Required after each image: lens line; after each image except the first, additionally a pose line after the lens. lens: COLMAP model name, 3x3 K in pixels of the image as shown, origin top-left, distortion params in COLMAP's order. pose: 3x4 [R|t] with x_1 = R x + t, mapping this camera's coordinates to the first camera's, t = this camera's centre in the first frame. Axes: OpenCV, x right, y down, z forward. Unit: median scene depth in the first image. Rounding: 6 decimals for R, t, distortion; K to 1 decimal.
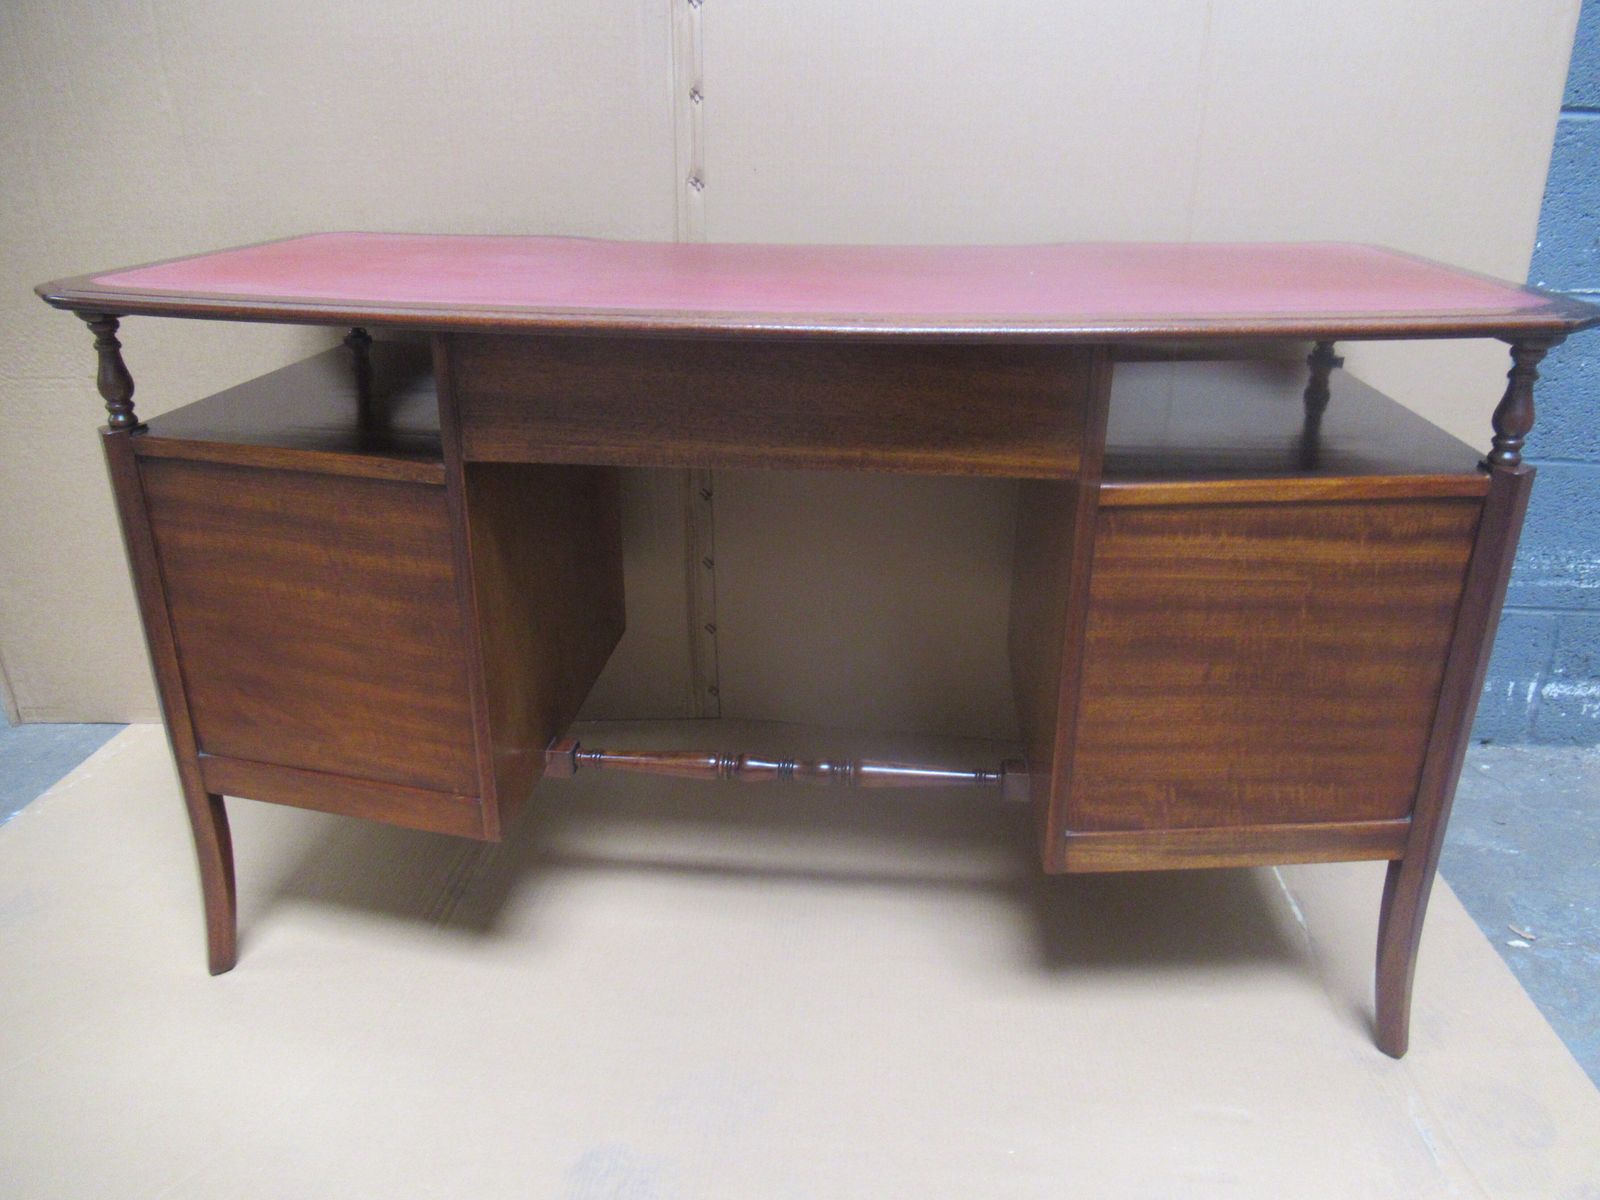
lens RADIAL K [[1188.8, 0, 785.2], [0, 1188.8, 603.6], [0, 0, 1]] dist [-0.008227, 0.003020]
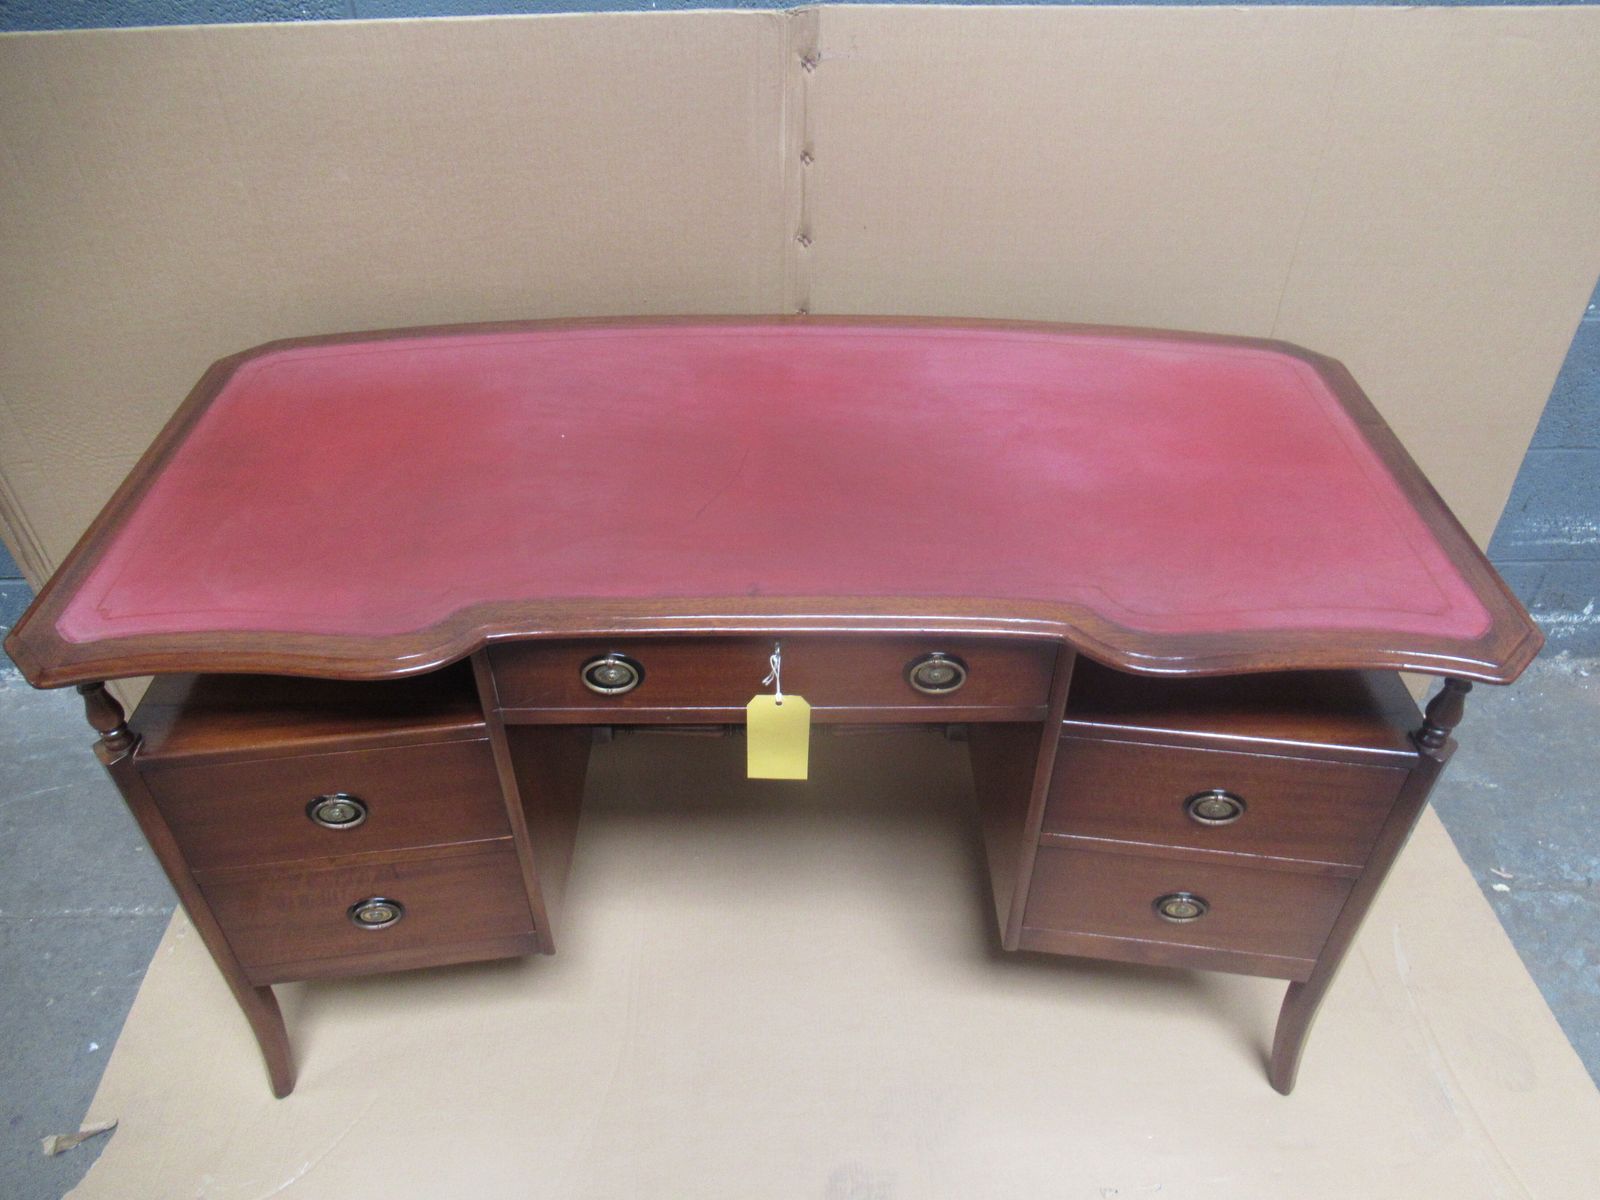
lens RADIAL K [[1188.8, 0, 779.3], [0, 1188.8, 608.6], [0, 0, 1]] dist [-0.008227, 0.003020]
pose [[0.993410, -0.076539, 0.085317, -0.204745], [0.046284, 0.948852, 0.312309, -0.377091], [-0.104857, -0.306302, 0.946142, -0.021164]]
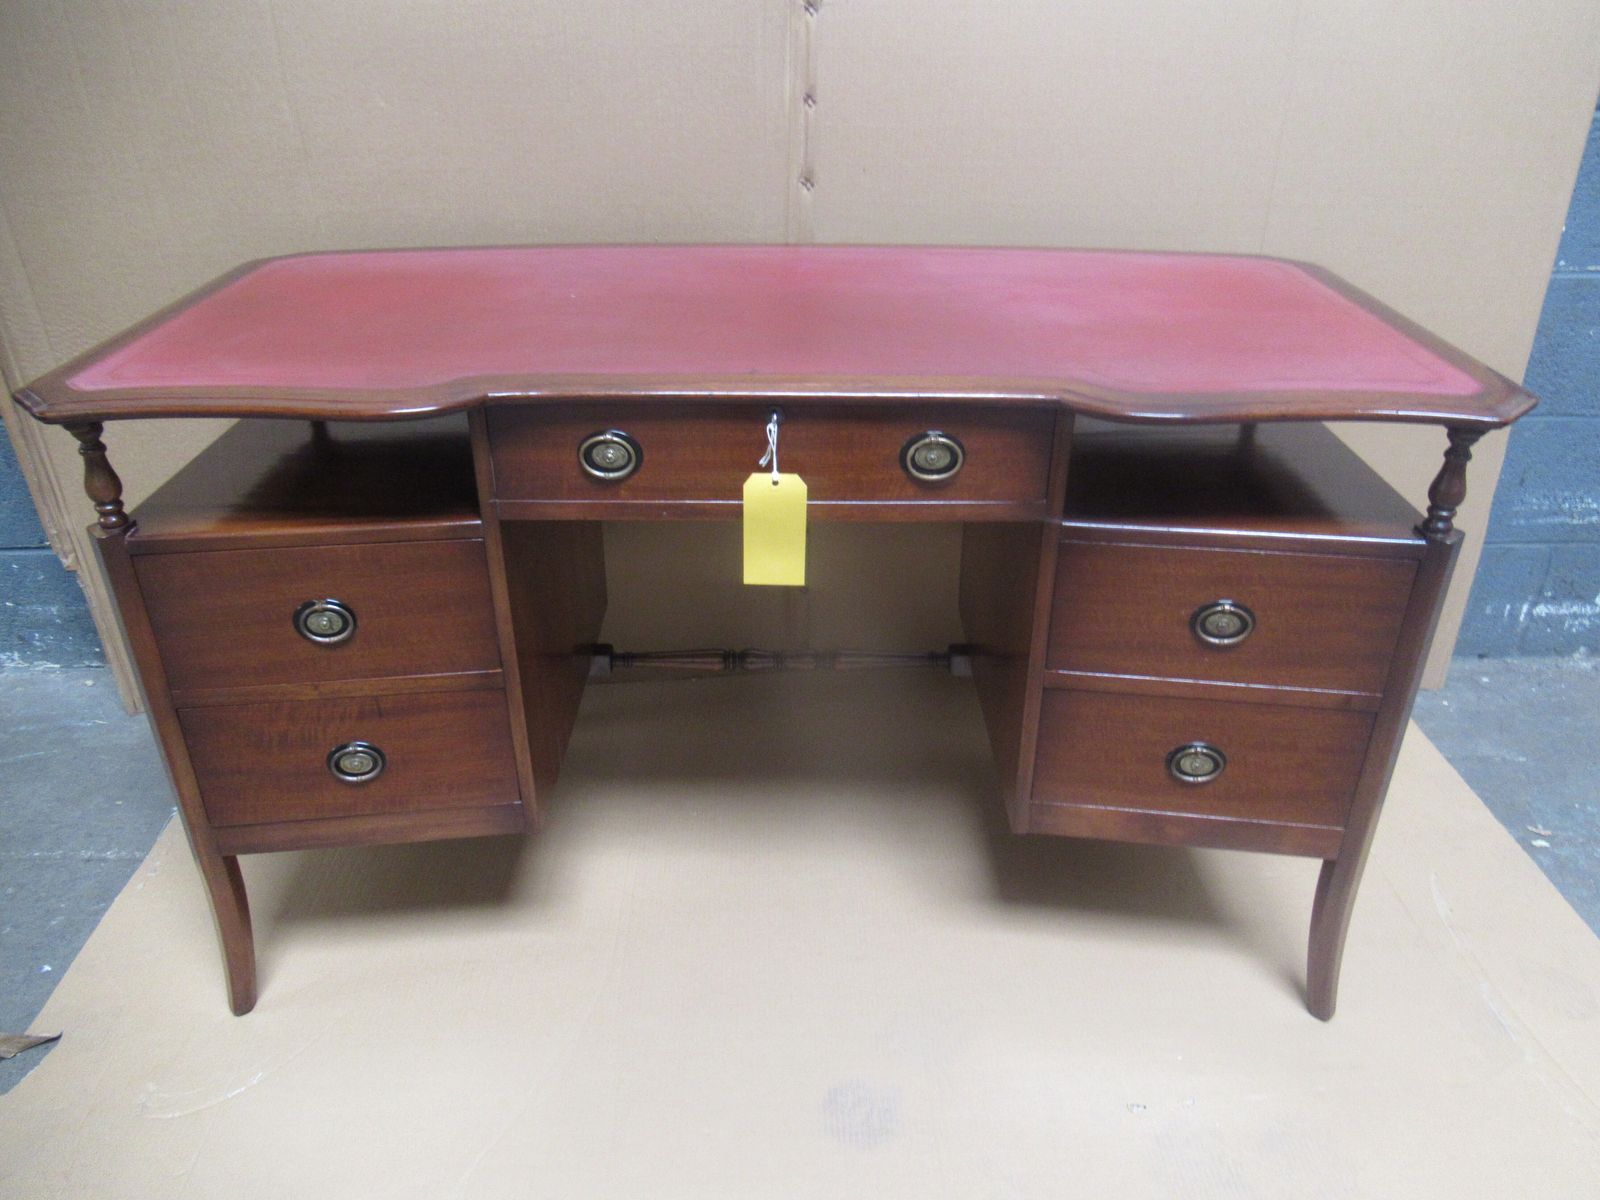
lens RADIAL K [[1188.8, 0, 780.8], [0, 1188.8, 606.5], [0, 0, 1]] dist [-0.008227, 0.003020]
pose [[0.994784, -0.052001, 0.087749, -0.211472], [0.041180, 0.991808, 0.120914, -0.112994], [-0.093318, -0.116670, 0.988777, -0.076127]]
